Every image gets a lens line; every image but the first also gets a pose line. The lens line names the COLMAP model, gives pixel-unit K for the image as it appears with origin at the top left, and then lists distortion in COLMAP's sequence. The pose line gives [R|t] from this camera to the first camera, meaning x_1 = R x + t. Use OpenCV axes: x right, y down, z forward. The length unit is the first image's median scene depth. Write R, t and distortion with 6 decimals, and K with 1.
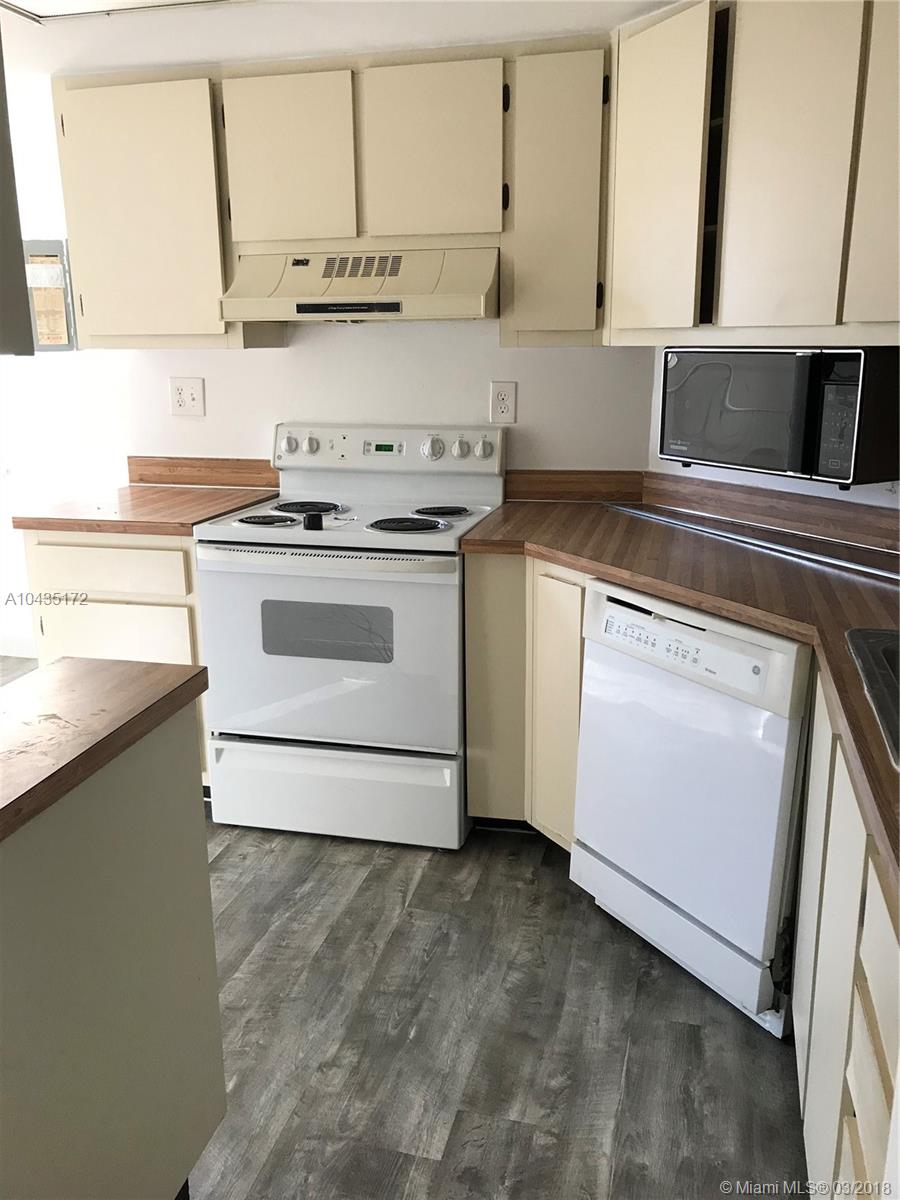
lens RADIAL K [[995.2, 0, 446.3], [0, 995.2, 597.3], [0, 0, 1]] dist [0.008609, -0.020698]
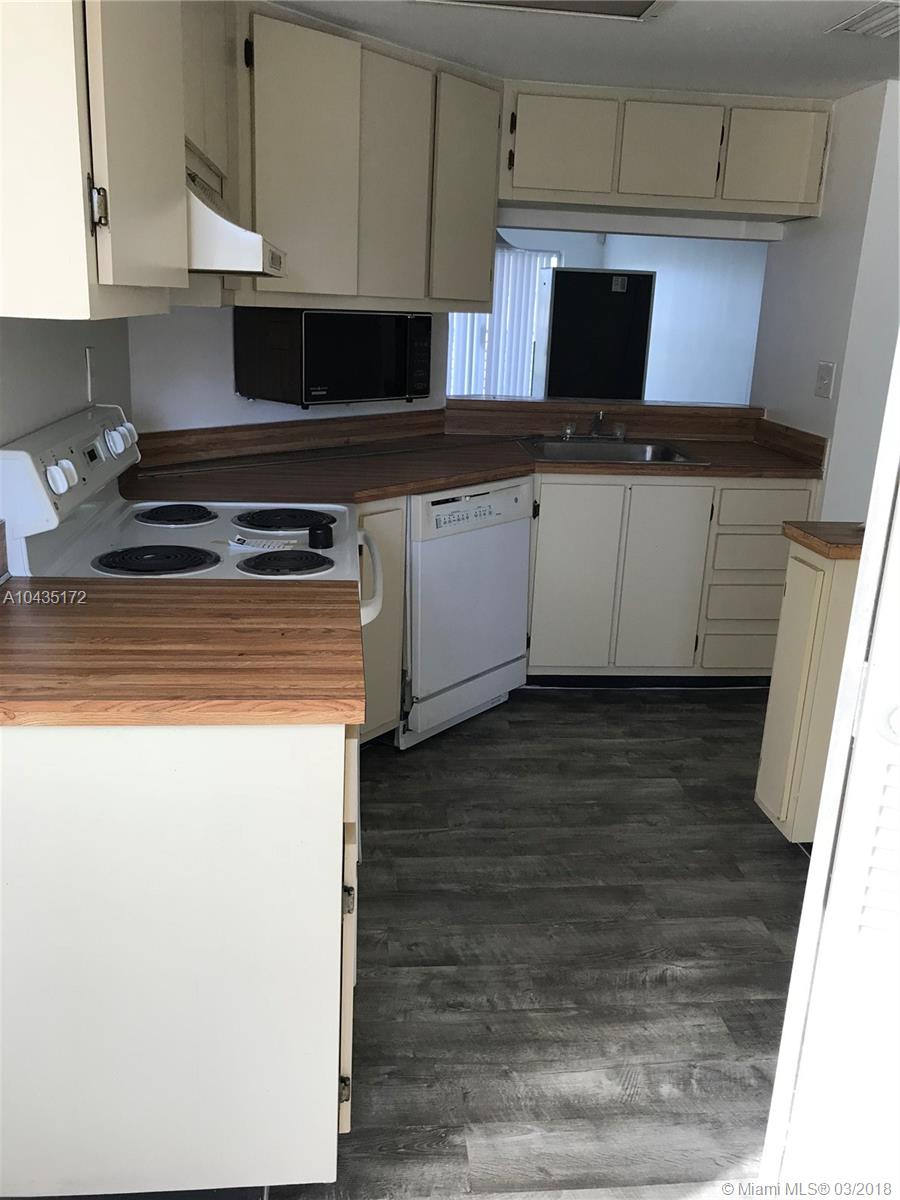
lens RADIAL K [[995.2, 0, 444.8], [0, 995.2, 601.5], [0, 0, 1]] dist [0.008609, -0.020698]
pose [[-0.358008, -0.275947, 0.892011, -1.105246], [0.190421, 0.913677, 0.359075, -0.366415], [-0.914095, 0.298409, -0.274558, 1.426816]]
